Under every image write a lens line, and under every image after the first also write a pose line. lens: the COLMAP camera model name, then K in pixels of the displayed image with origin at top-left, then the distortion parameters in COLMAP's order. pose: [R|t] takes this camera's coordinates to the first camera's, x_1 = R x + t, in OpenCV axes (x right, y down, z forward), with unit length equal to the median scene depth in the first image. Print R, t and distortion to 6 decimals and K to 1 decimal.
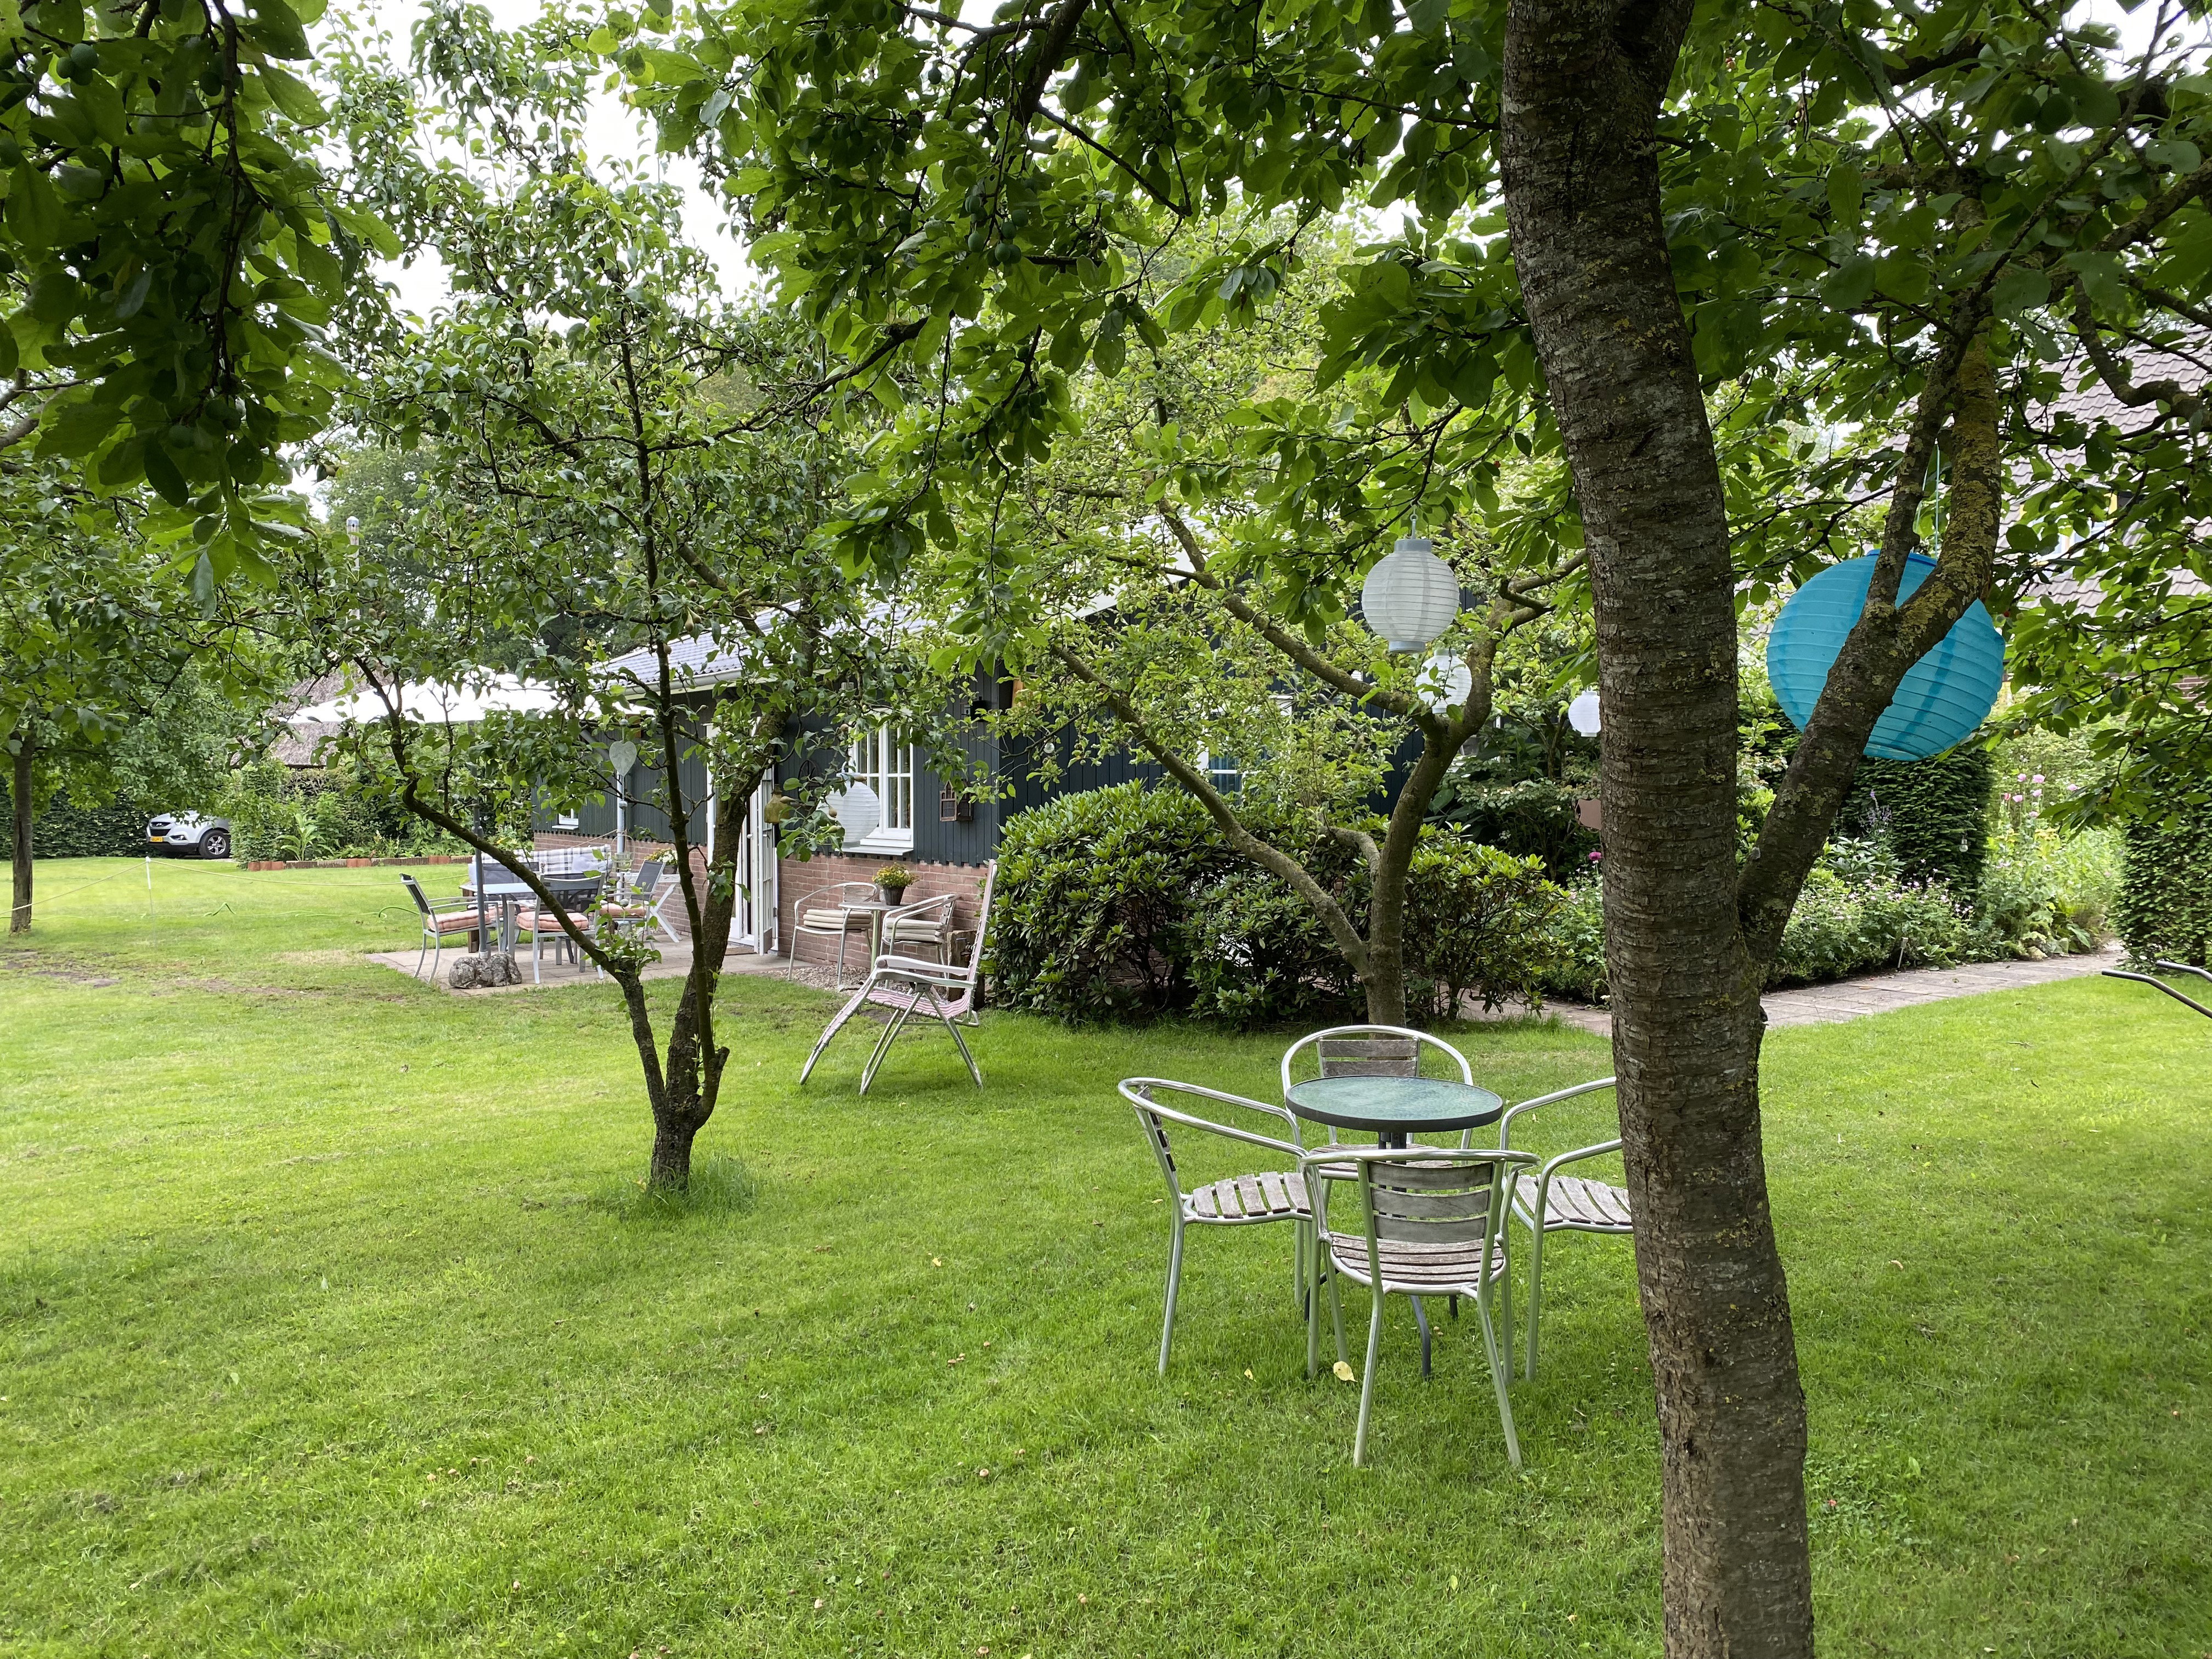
lens RADIAL K [[1685.4, 0, 1119.2], [0, 1685.4, 832.5], [0, 0, 1]] dist [0.020293, -0.008182]
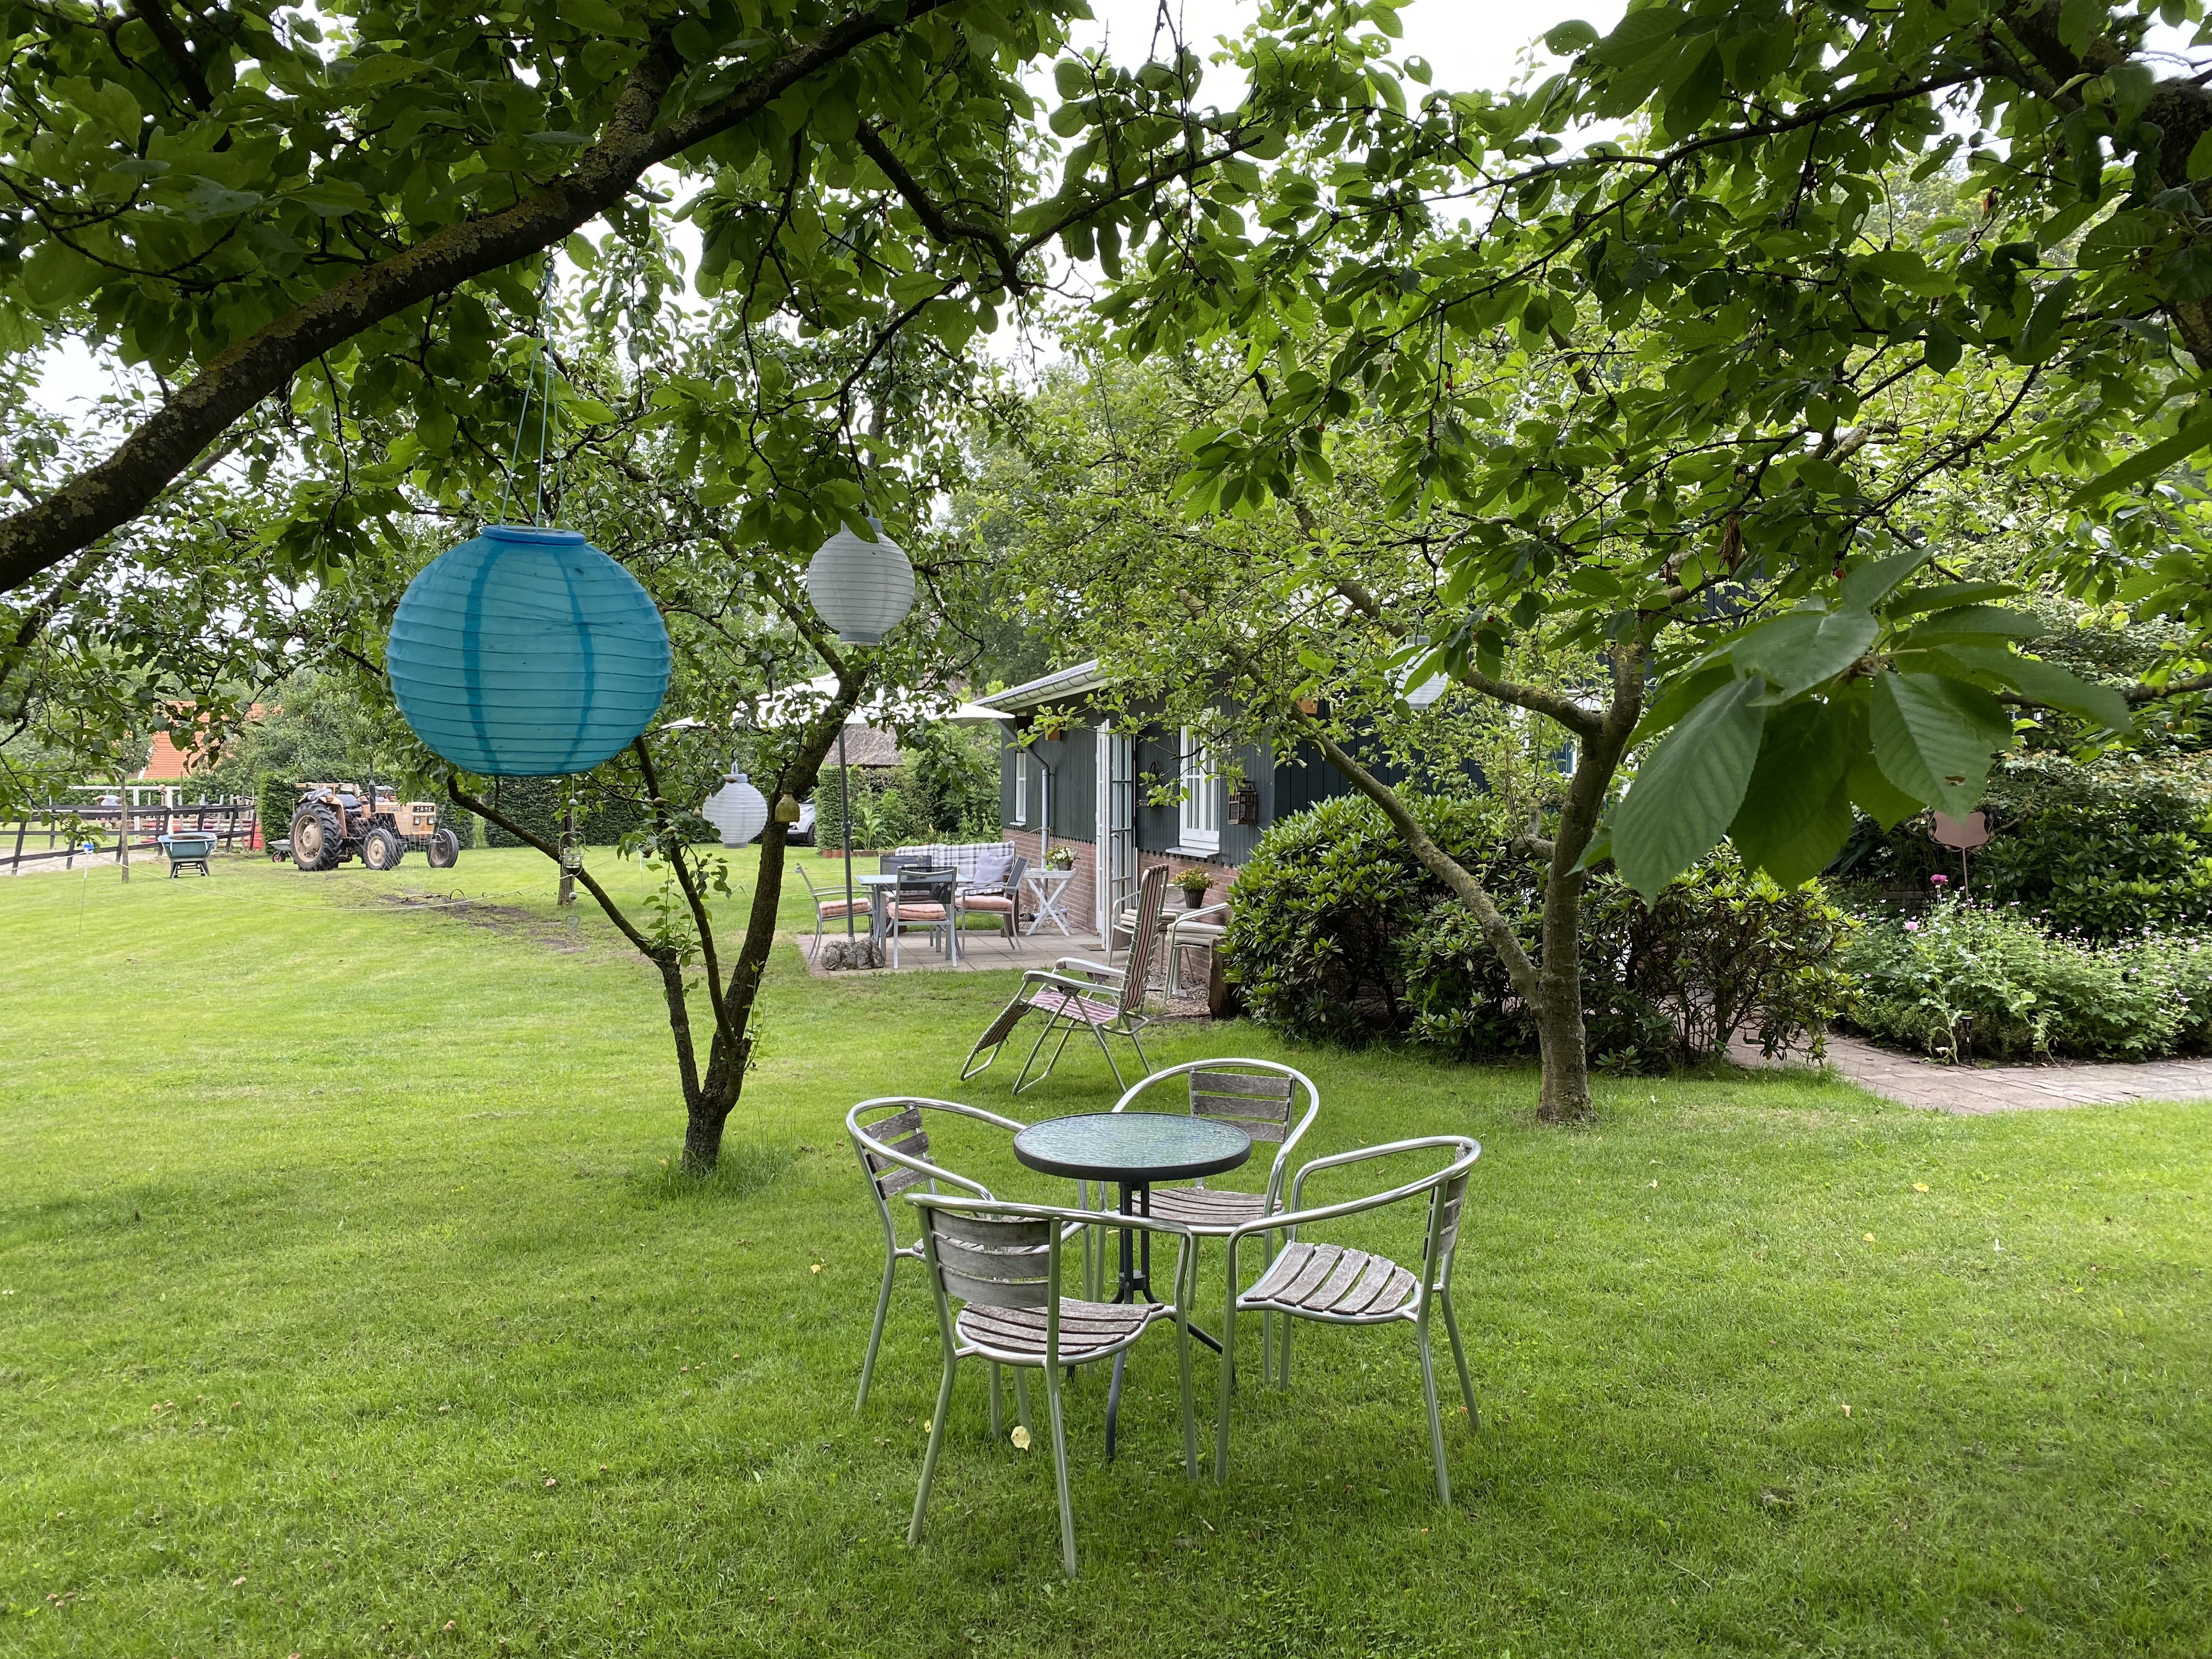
lens RADIAL K [[1685.4, 0, 1109.5], [0, 1685.4, 824.7], [0, 0, 1]] dist [0.020293, -0.008182]
pose [[0.916217, 0.016800, -0.400331, 0.227852], [-0.018715, 0.999824, -0.000876, -0.004201], [0.400246, 0.008295, 0.916370, 0.077602]]
